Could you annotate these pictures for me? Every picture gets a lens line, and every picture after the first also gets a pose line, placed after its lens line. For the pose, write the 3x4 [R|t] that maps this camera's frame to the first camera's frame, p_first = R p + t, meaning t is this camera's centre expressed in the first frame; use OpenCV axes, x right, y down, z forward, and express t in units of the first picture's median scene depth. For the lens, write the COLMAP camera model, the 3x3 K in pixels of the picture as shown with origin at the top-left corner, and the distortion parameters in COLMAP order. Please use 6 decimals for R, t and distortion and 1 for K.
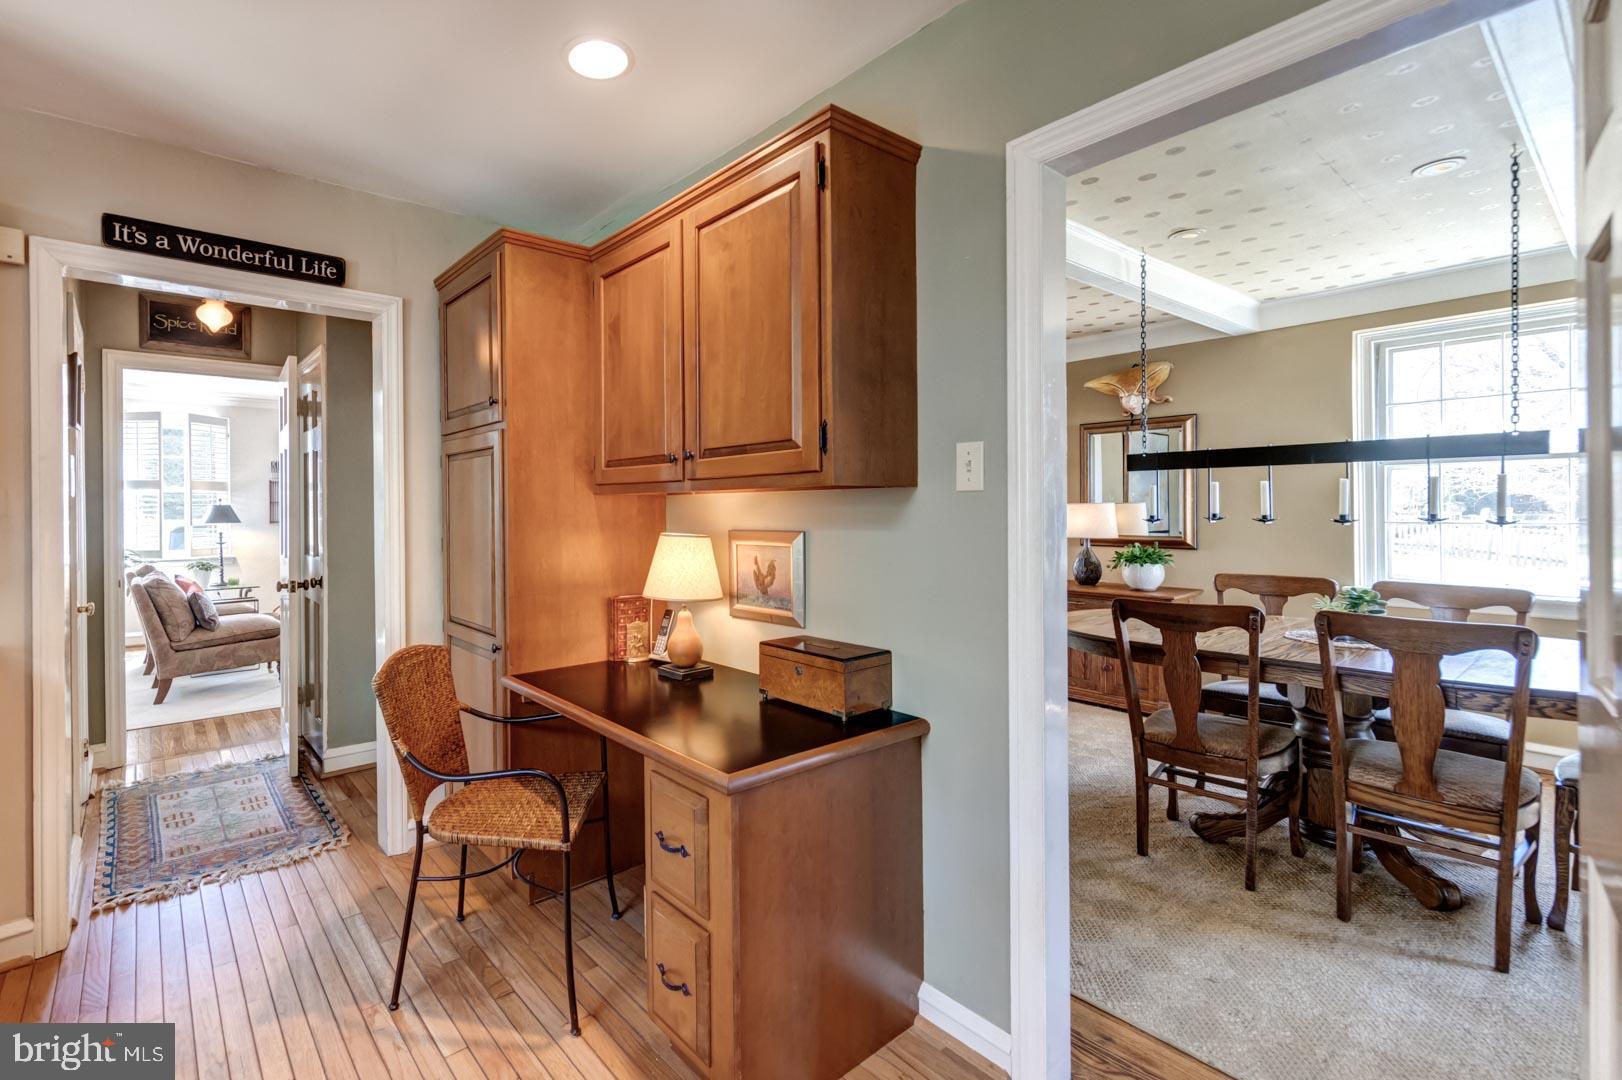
lens RADIAL K [[634.3, 0, 763.2], [0, 634.3, 525.7], [0, 0, 1]] dist [0.002732, -0.000127]
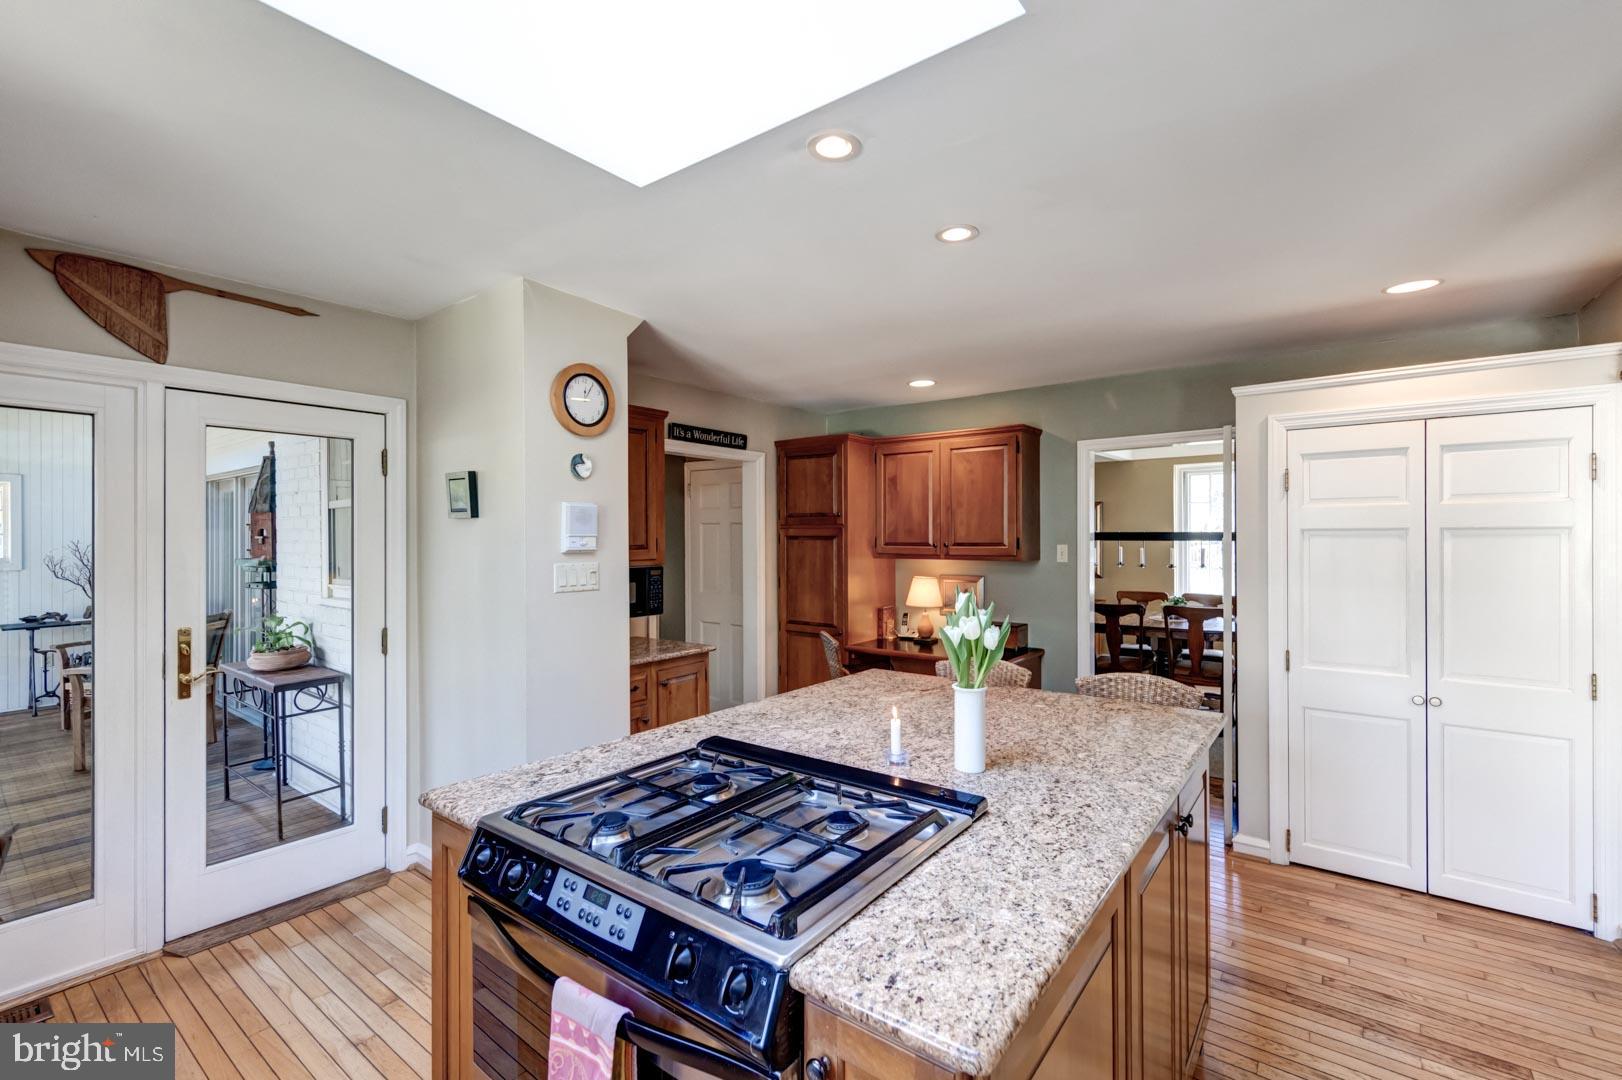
lens RADIAL K [[709.3, 0, 812.7], [0, 709.3, 539.1], [0, 0, 1]] dist [-0.000593, -0.000008]
pose [[0.960424, 0.003133, 0.278526, -1.141161], [-0.001169, 0.999973, -0.007215, -0.096508], [-0.278541, 0.006604, 0.960402, -1.198924]]
